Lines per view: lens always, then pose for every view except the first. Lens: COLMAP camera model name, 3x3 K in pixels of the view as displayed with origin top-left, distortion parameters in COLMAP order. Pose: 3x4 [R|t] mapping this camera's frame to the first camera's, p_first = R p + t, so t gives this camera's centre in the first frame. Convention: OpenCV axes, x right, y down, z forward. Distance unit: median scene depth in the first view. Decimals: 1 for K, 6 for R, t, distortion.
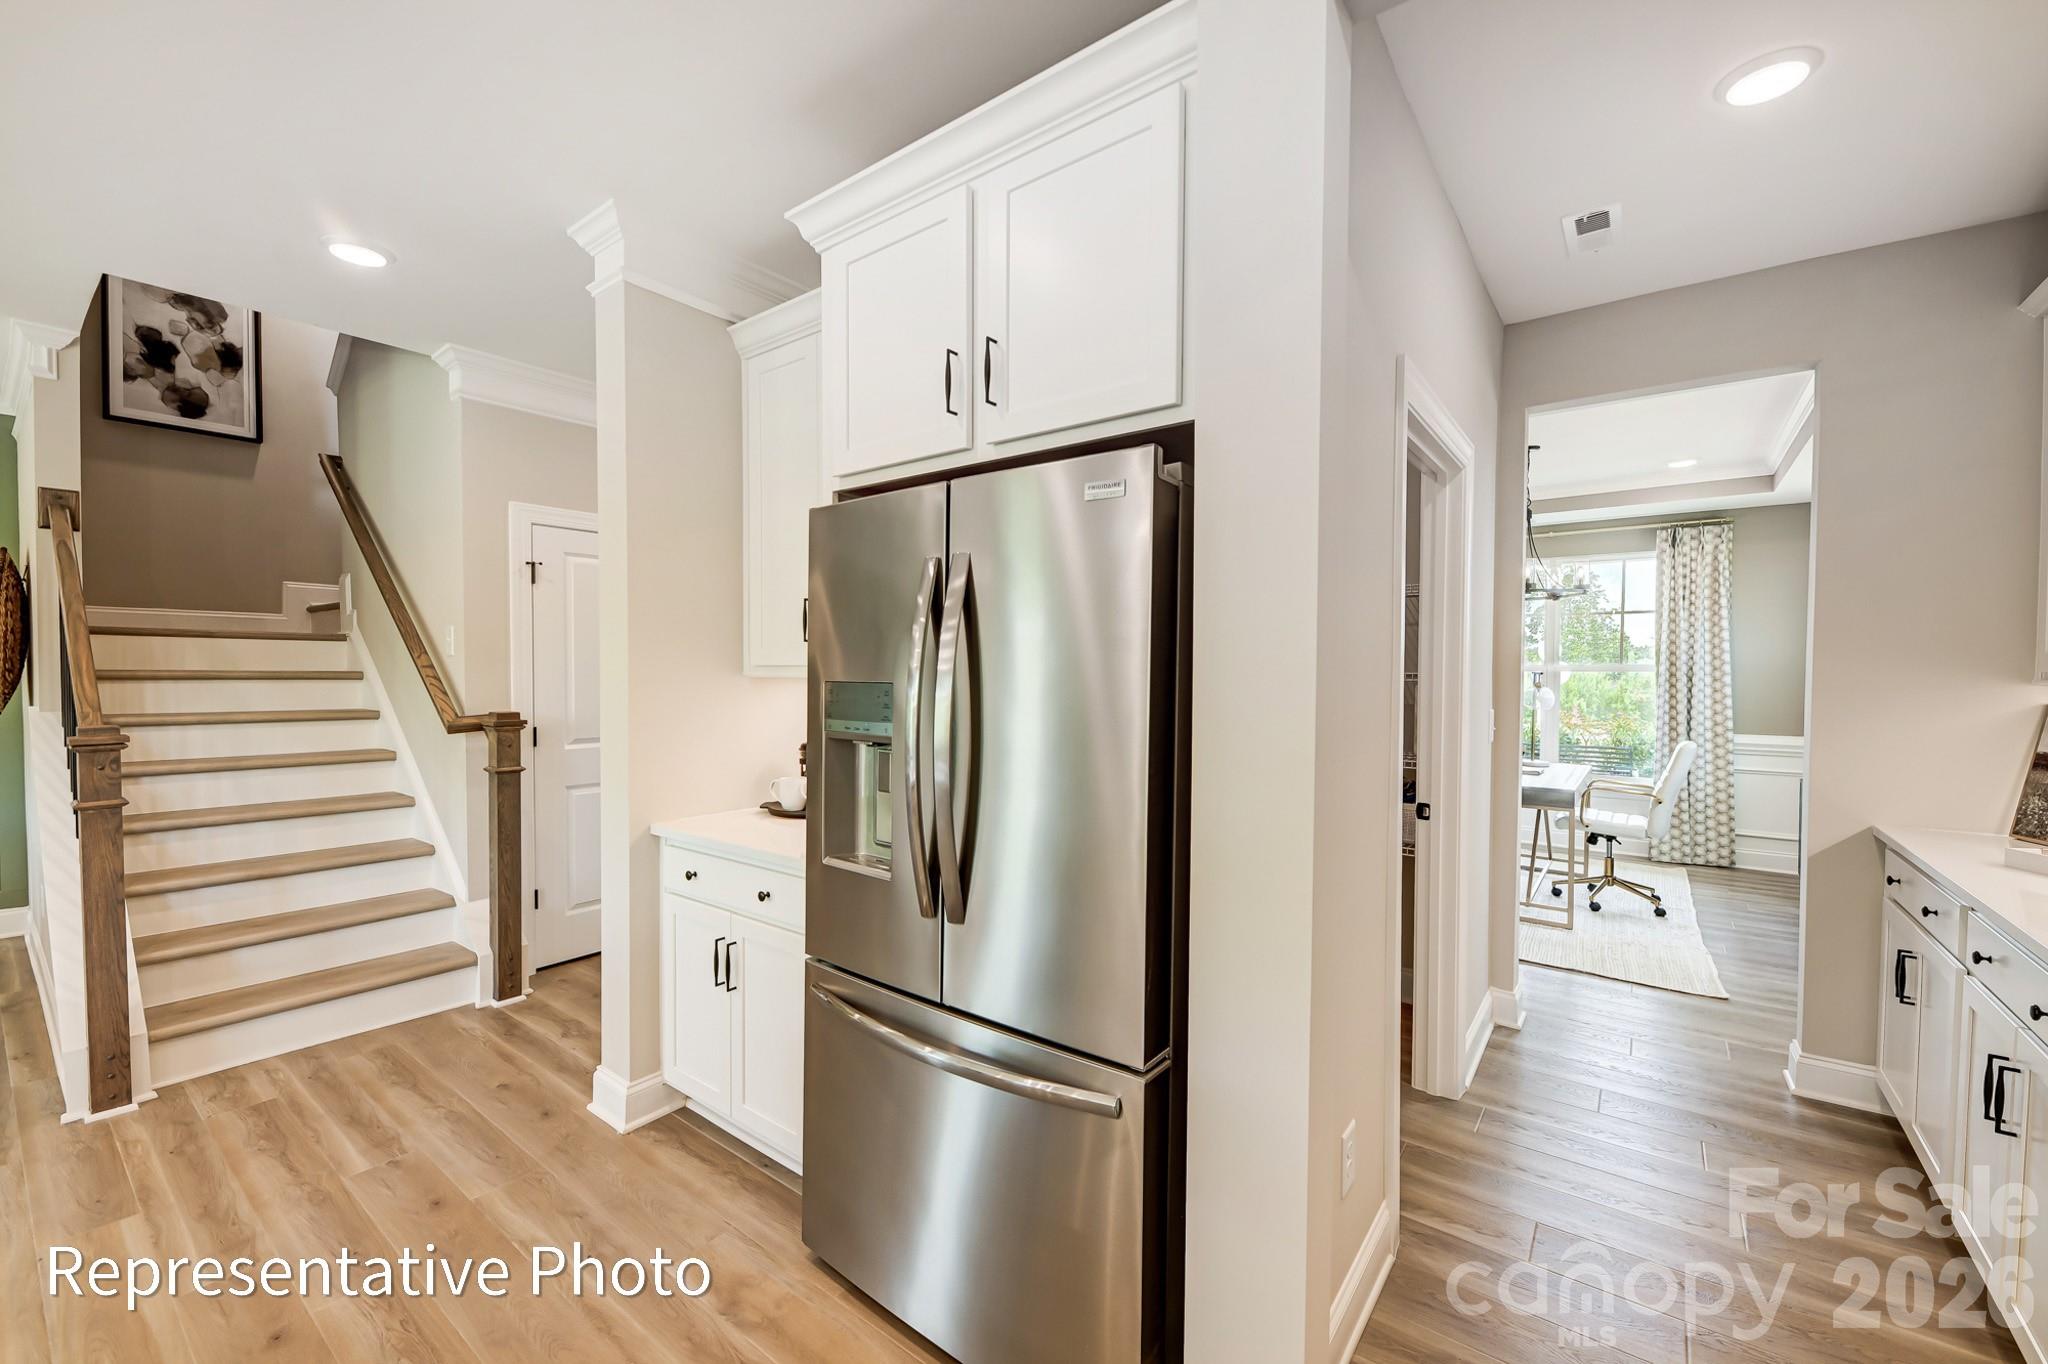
lens RADIAL K [[819.8, 0, 1022.8], [0, 819.8, 688.8], [0, 0, 1]] dist [0.018365, -0.010914]
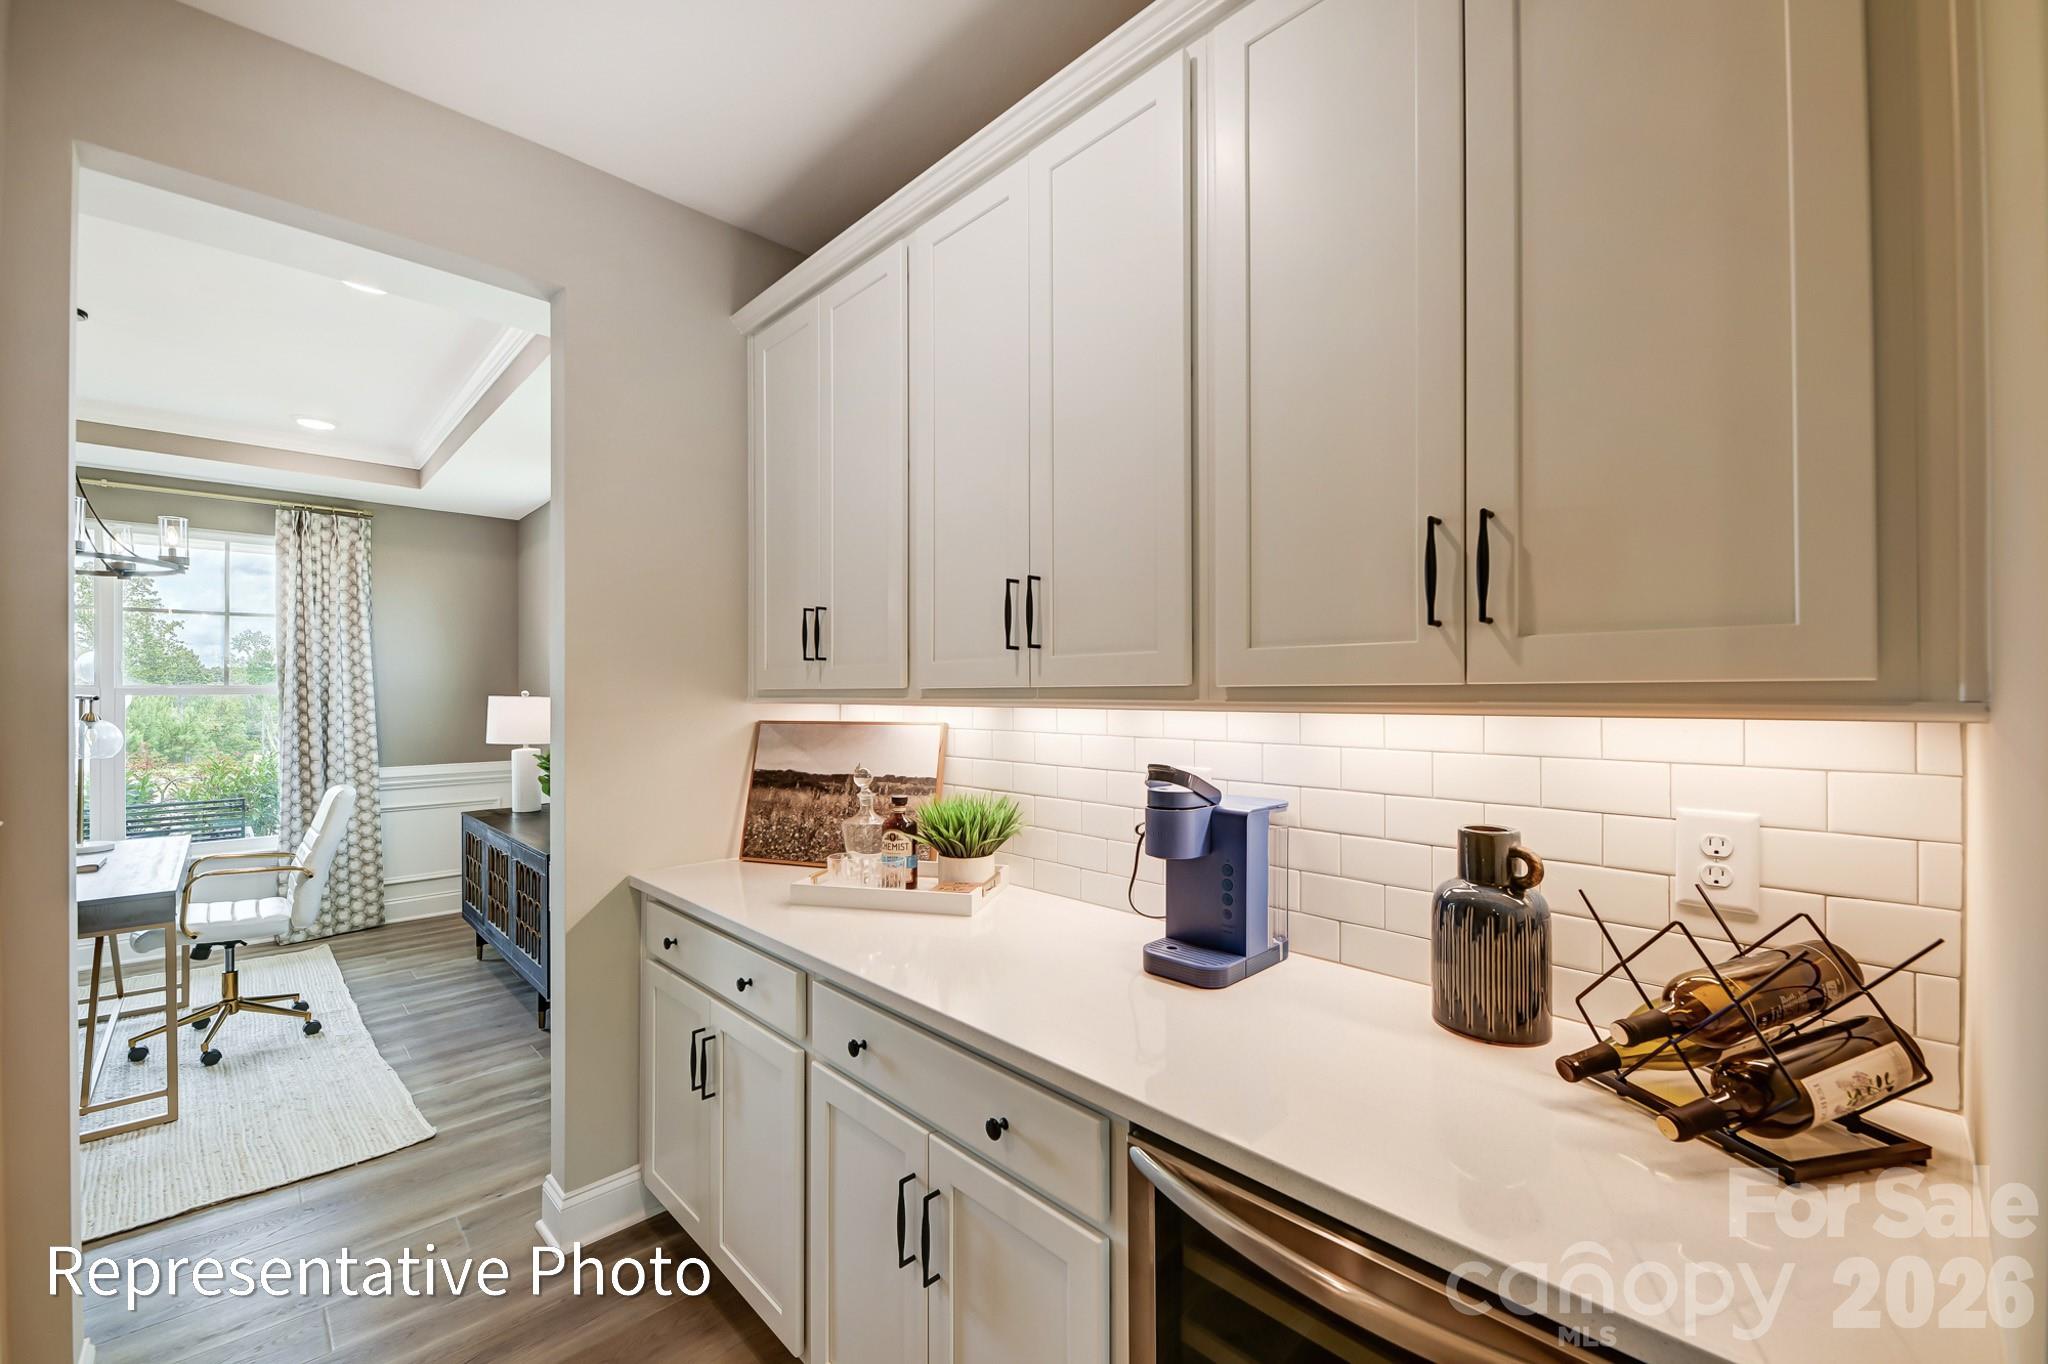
lens RADIAL K [[819.8, 0, 1022.8], [0, 819.8, 688.8], [0, 0, 1]] dist [0.018365, -0.010914]
pose [[0.151004, -0.000753, 0.988533, 0.123142], [0.029255, 0.999565, -0.003707, -0.003429], [-0.988100, 0.029480, 0.150960, 0.217485]]
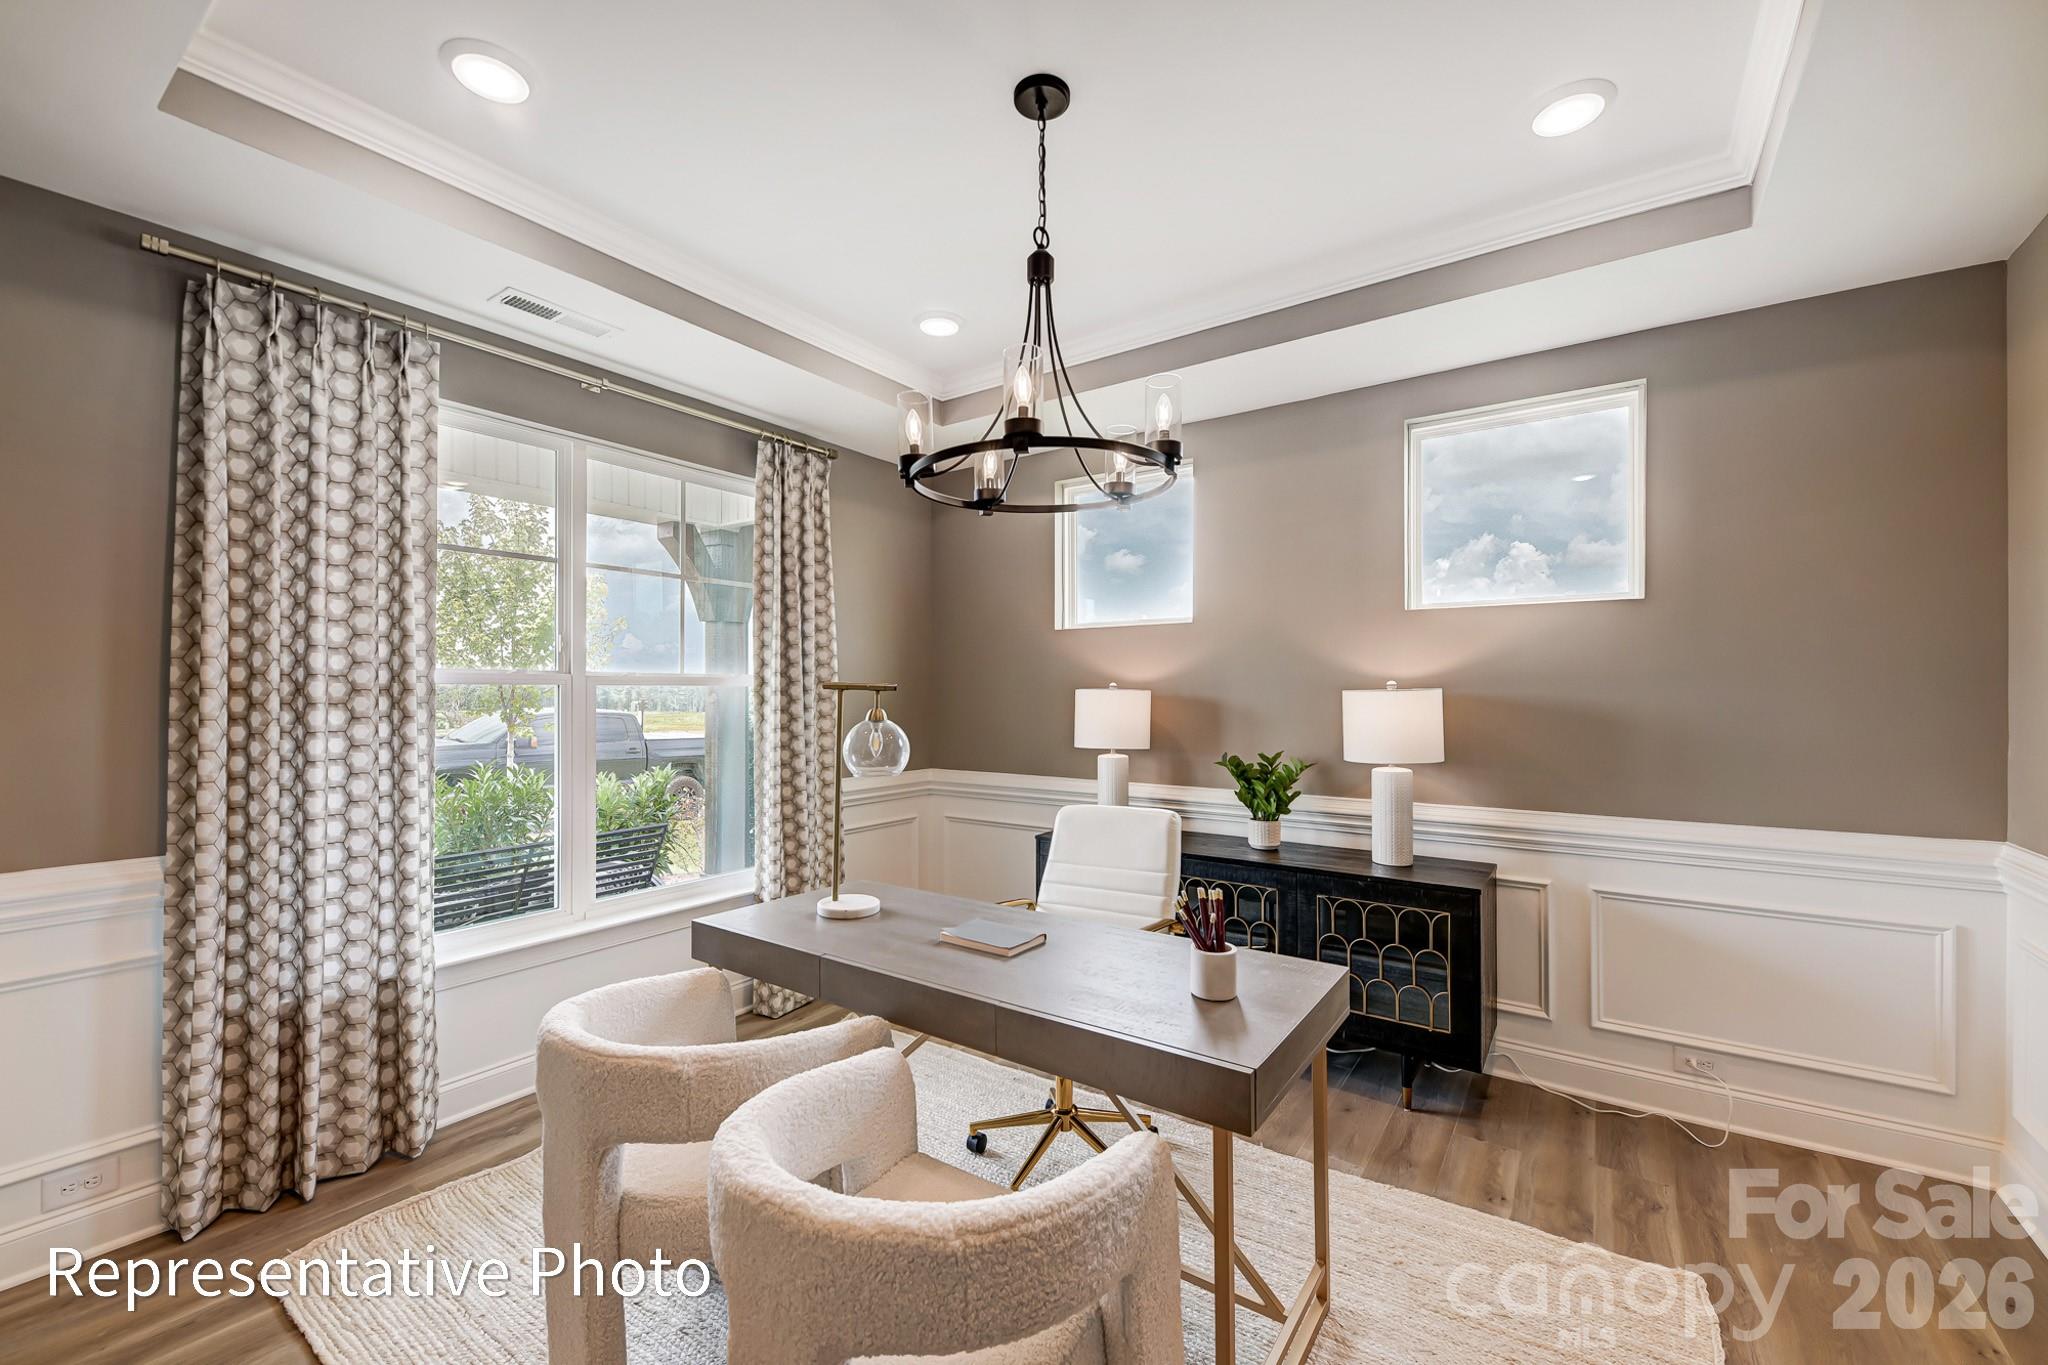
lens RADIAL K [[819.8, 0, 1022.8], [0, 819.8, 689.3], [0, 0, 1]] dist [0.018365, -0.010914]
pose [[-0.036440, 0.003111, 0.999331, 0.196908], [0.022828, 0.999737, -0.002280, -0.013192], [-0.999075, 0.022730, -0.036501, 0.880910]]
